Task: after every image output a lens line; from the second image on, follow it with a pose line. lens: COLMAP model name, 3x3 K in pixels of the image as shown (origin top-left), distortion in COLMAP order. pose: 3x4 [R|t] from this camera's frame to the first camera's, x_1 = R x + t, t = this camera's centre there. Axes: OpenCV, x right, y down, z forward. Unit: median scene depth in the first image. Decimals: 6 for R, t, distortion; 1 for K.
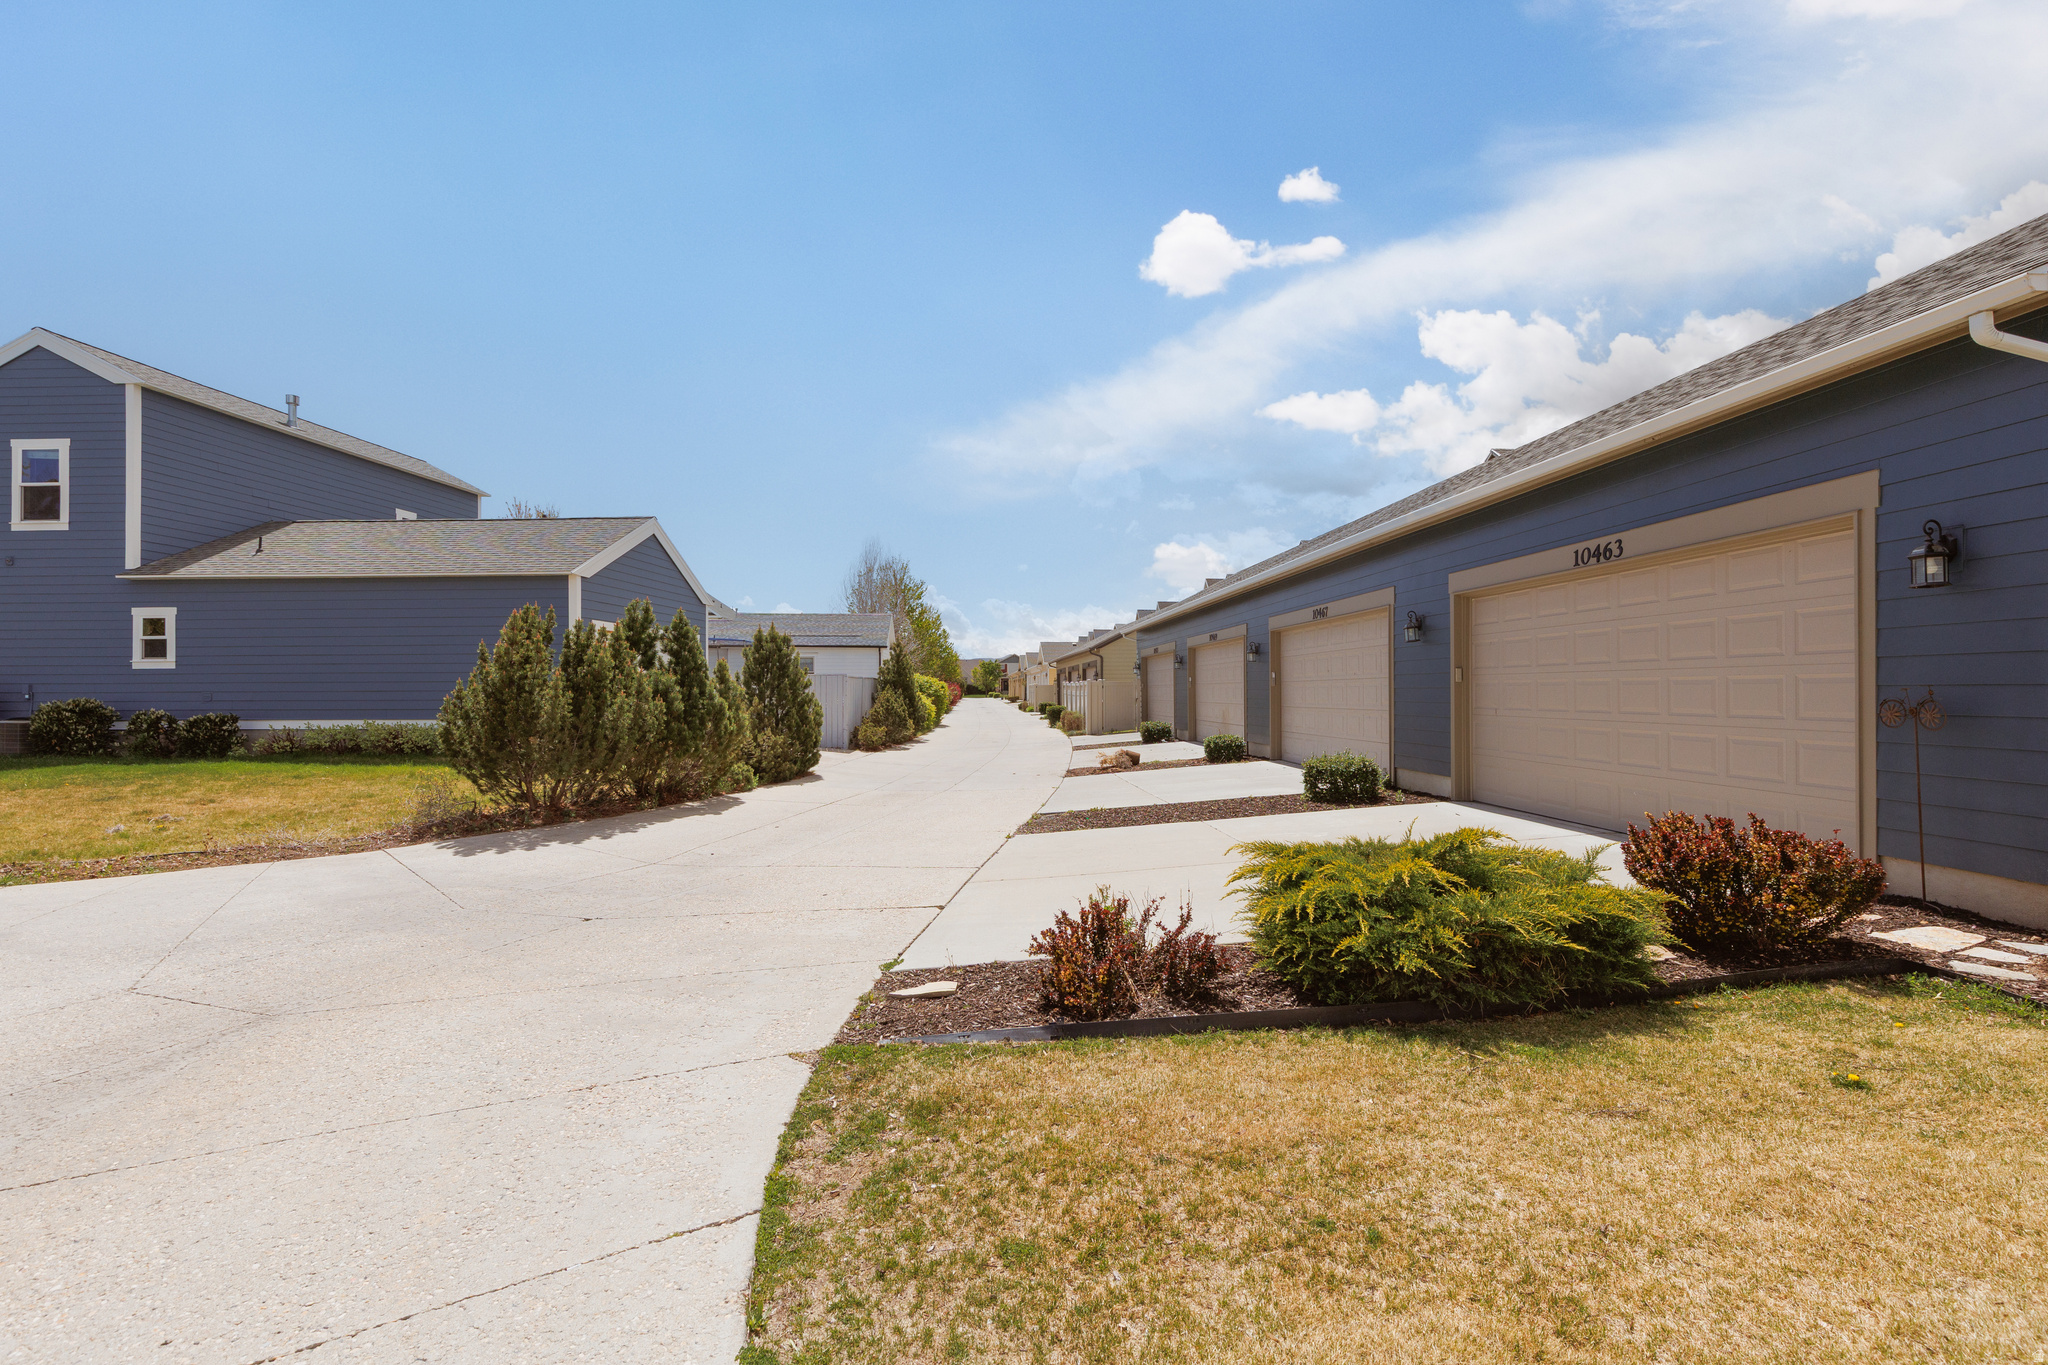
lens RADIAL K [[937.5, 0, 1023.7], [0, 937.5, 684.2], [0, 0, 1]] dist [-0.000378, -0.000062]
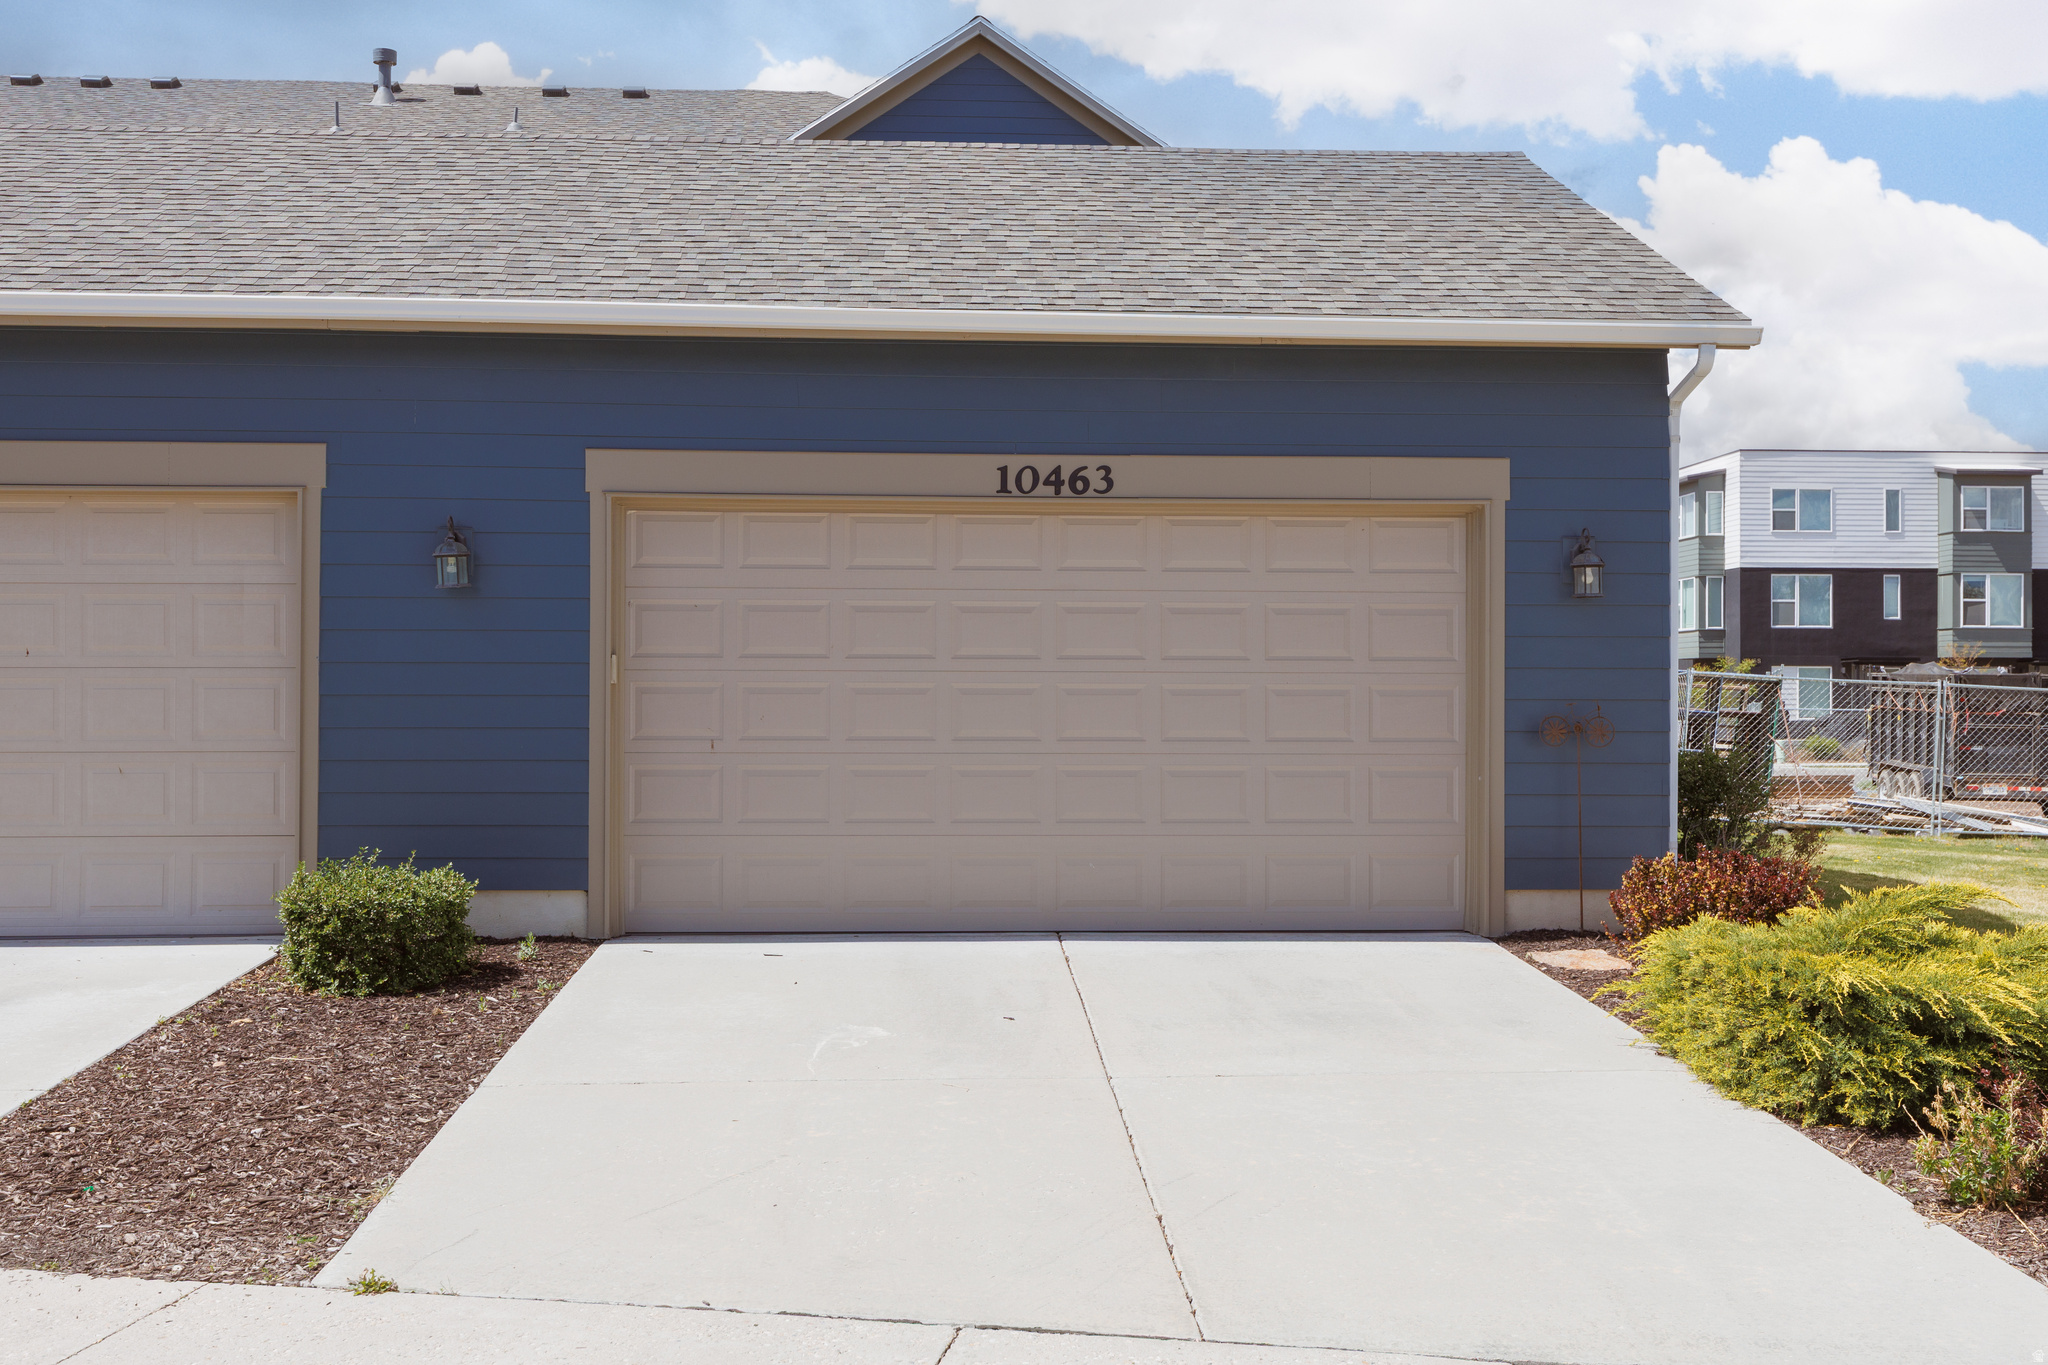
lens RADIAL K [[2064.5, 0, 1024.7], [0, 2064.5, 683.0], [0, 0, 1]] dist [0.000725, 0.000000]
pose [[-0.030781, 0.005284, 0.999512, -0.731105], [-0.006826, 0.999962, -0.005496, -0.000620], [-0.999503, -0.006992, -0.030744, 1.069158]]
